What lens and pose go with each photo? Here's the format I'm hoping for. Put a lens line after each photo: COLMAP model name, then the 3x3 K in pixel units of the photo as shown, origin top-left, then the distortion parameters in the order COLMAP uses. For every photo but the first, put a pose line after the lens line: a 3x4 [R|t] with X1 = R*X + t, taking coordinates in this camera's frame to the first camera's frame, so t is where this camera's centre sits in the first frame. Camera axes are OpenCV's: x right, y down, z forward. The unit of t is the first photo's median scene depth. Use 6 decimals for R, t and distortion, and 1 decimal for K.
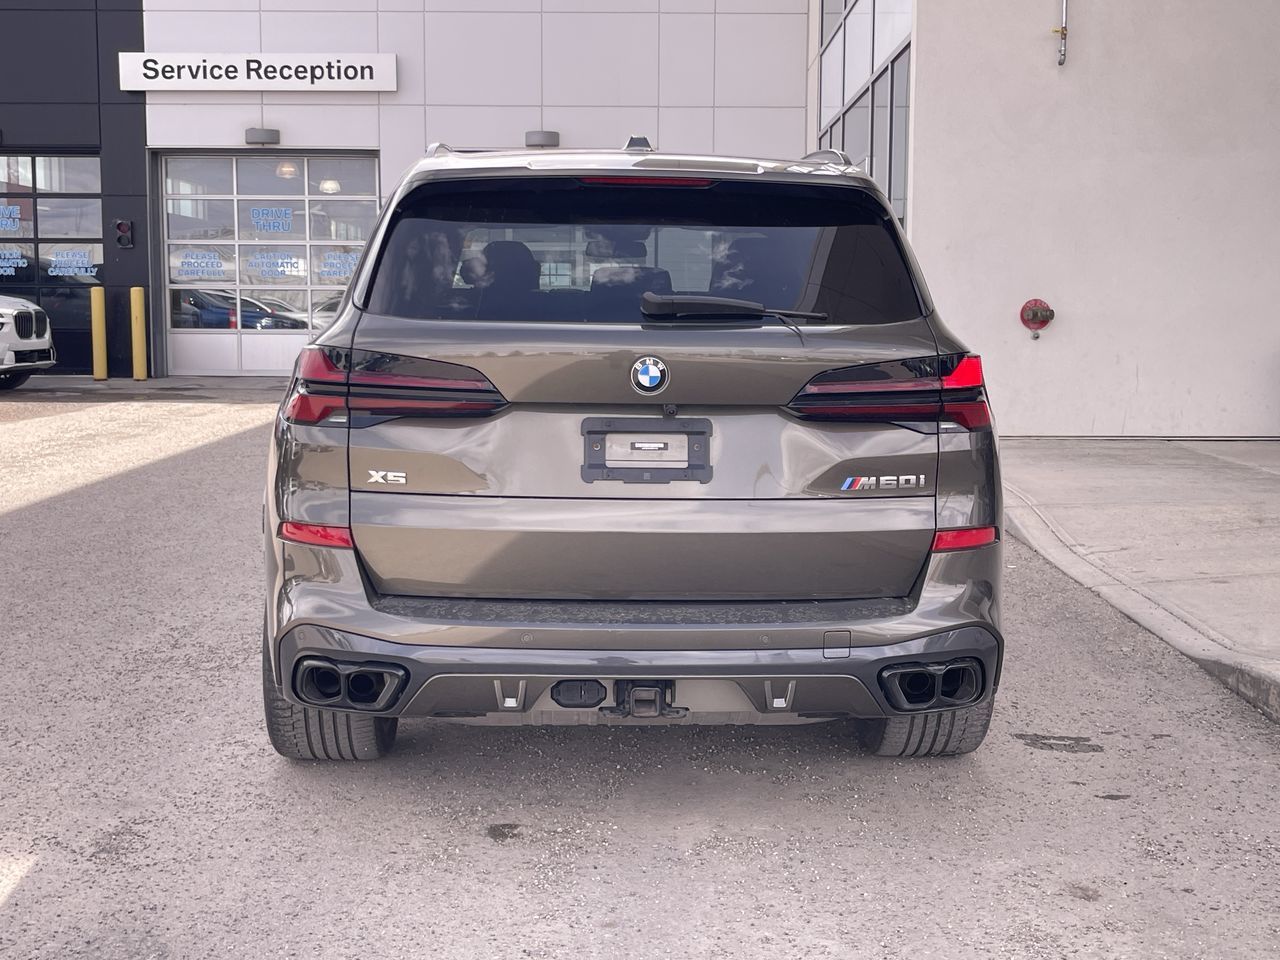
lens RADIAL K [[1664.5, 0, 648.7], [0, 1664.5, 471.0], [0, 0, 1]] dist [0.117155, -0.367029]
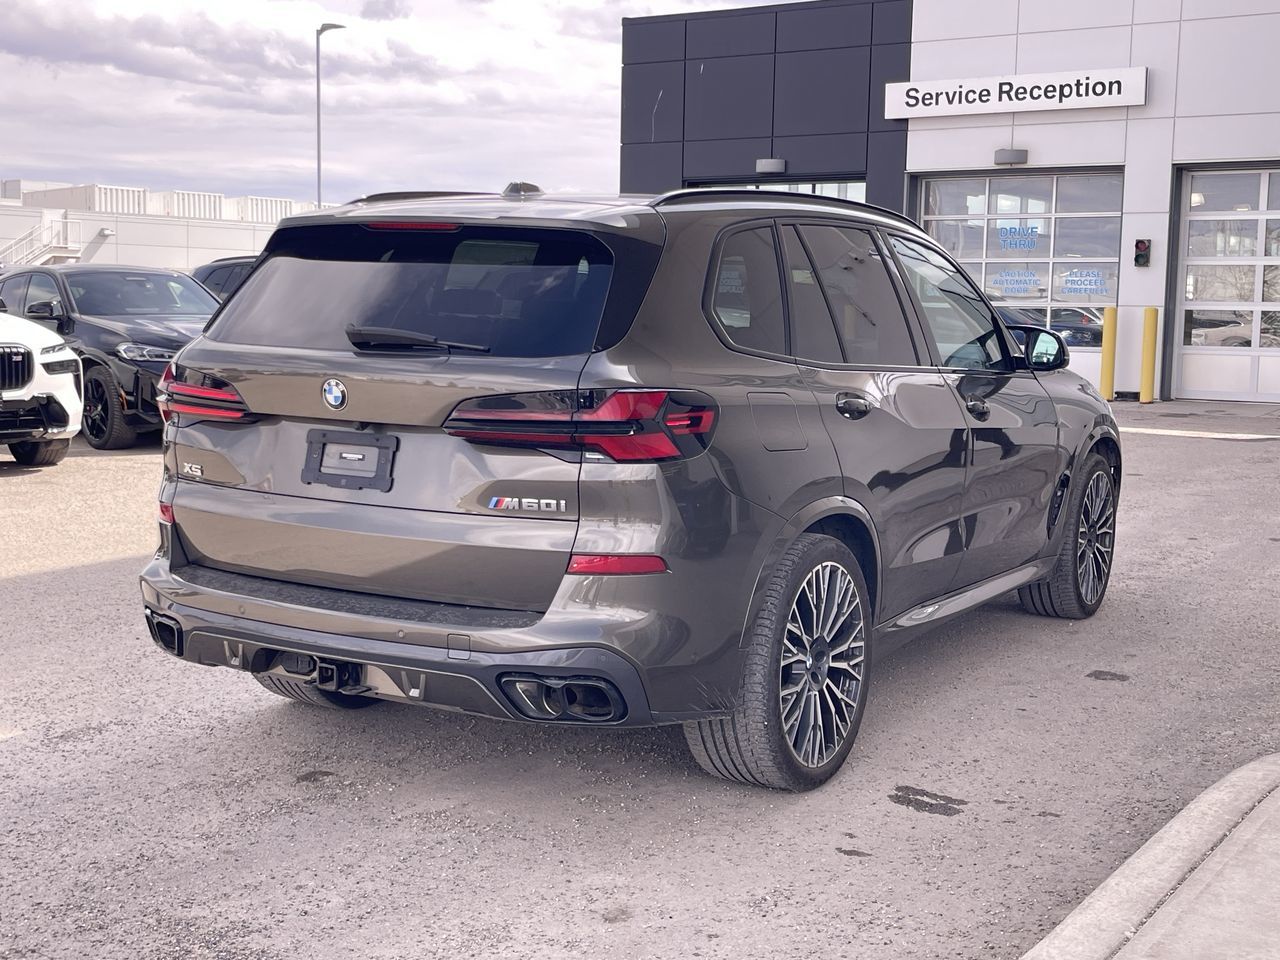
lens RADIAL K [[1664.5, 0, 640.0], [0, 1664.5, 480.0], [0, 0, 1]] dist [0.097491, -0.254490]
pose [[0.839330, 0.070310, -0.539056, 0.660799], [-0.071556, 0.997262, 0.018660, -0.028866], [0.538892, 0.022911, 0.842063, 0.112058]]
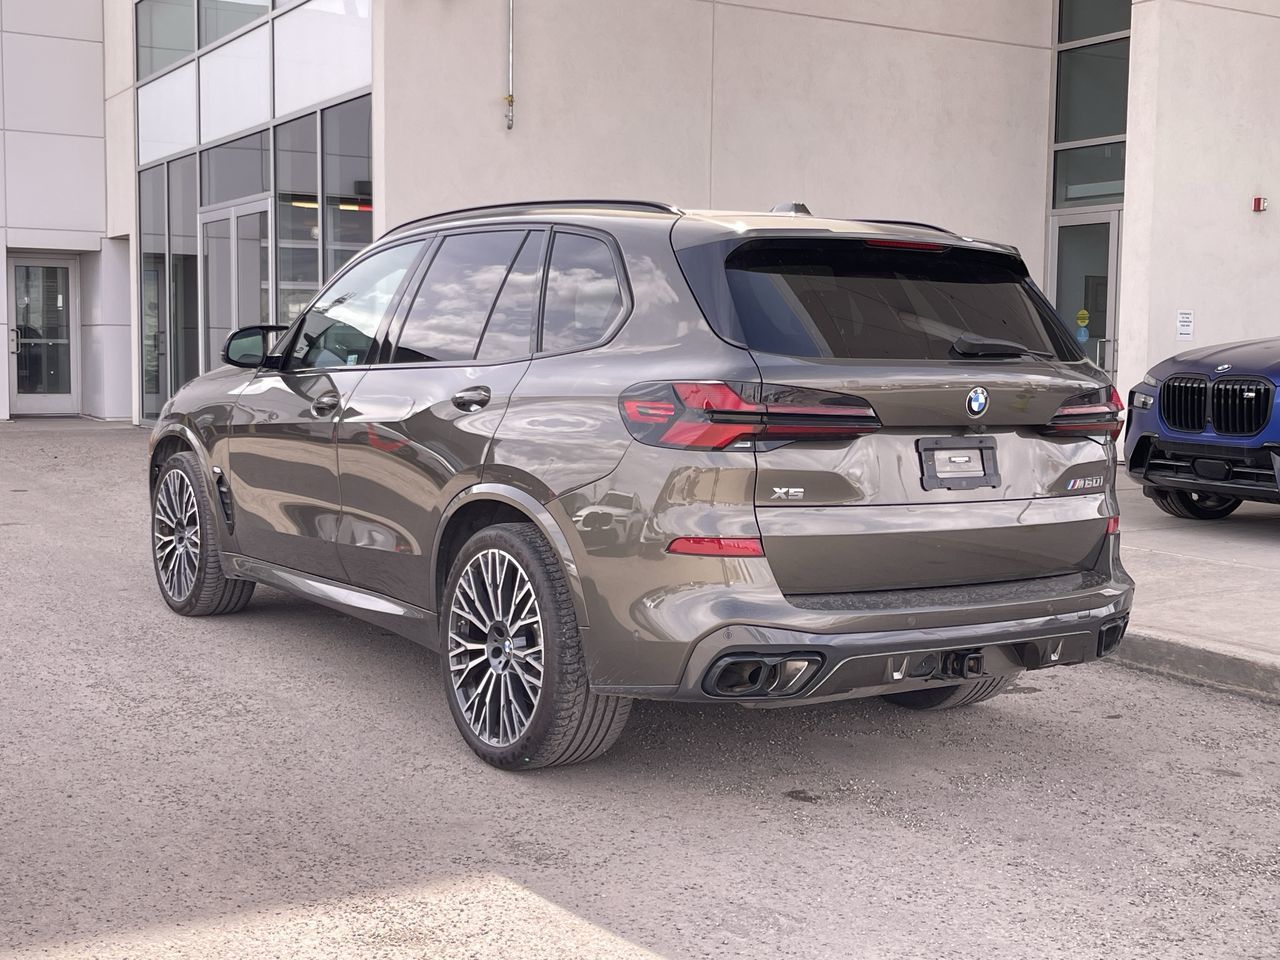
lens RADIAL K [[1664.5, 0, 640.0], [0, 1664.5, 480.0], [0, 0, 1]] dist [0.097491, -0.254490]
pose [[0.852142, -0.035744, 0.522088, -0.709582], [0.044649, 0.998993, -0.004481, -0.004030], [-0.521402, 0.027129, 0.852880, 0.054838]]
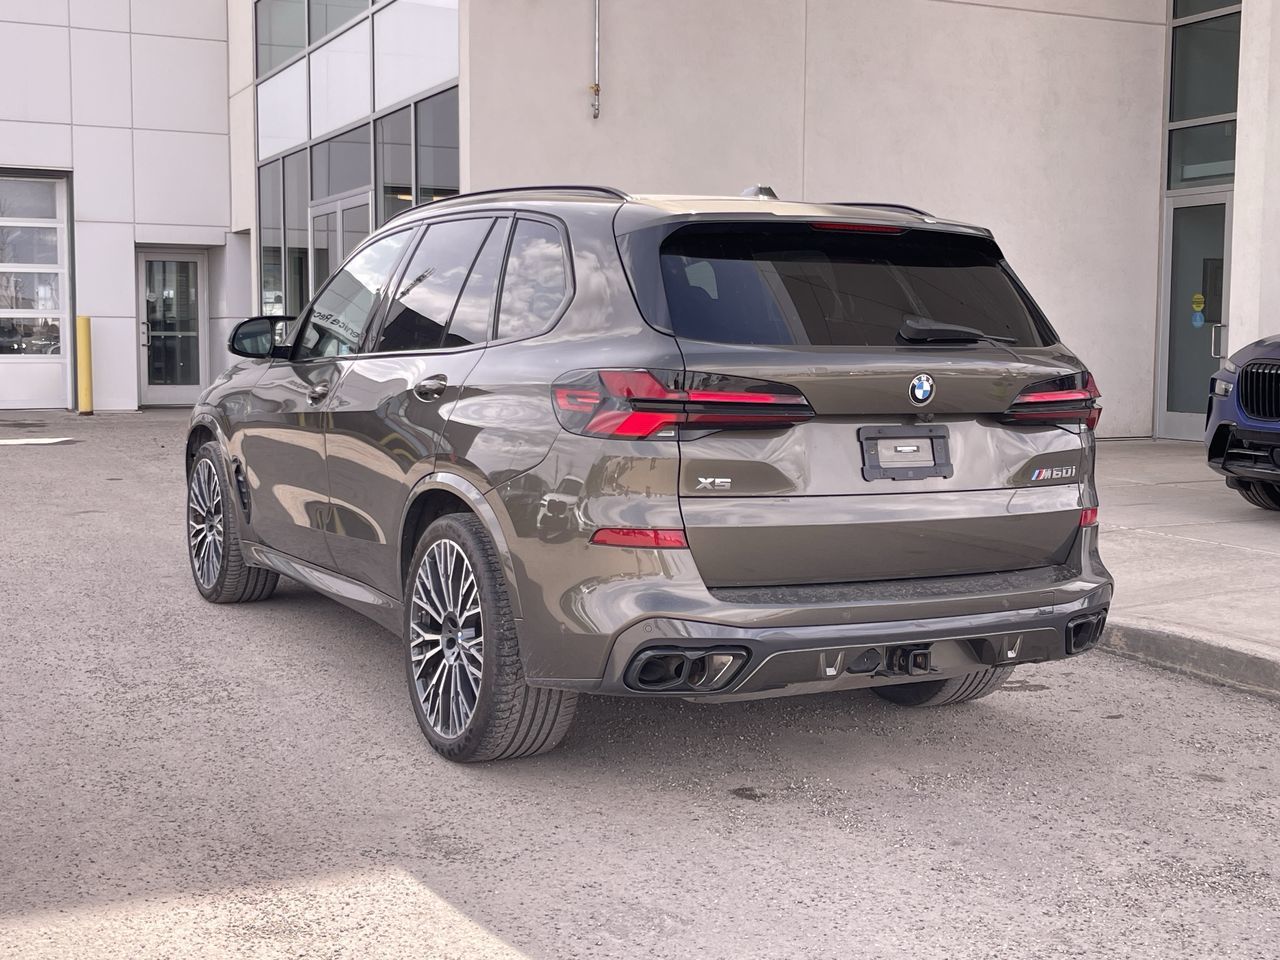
lens RADIAL K [[1664.5, 0, 648.7], [0, 1664.5, 471.0], [0, 0, 1]] dist [0.117155, -0.367029]
pose [[0.896910, -0.034966, 0.440829, -0.580556], [0.042712, 0.999058, -0.007656, 0.001763], [-0.440146, 0.025696, 0.897559, 0.003929]]
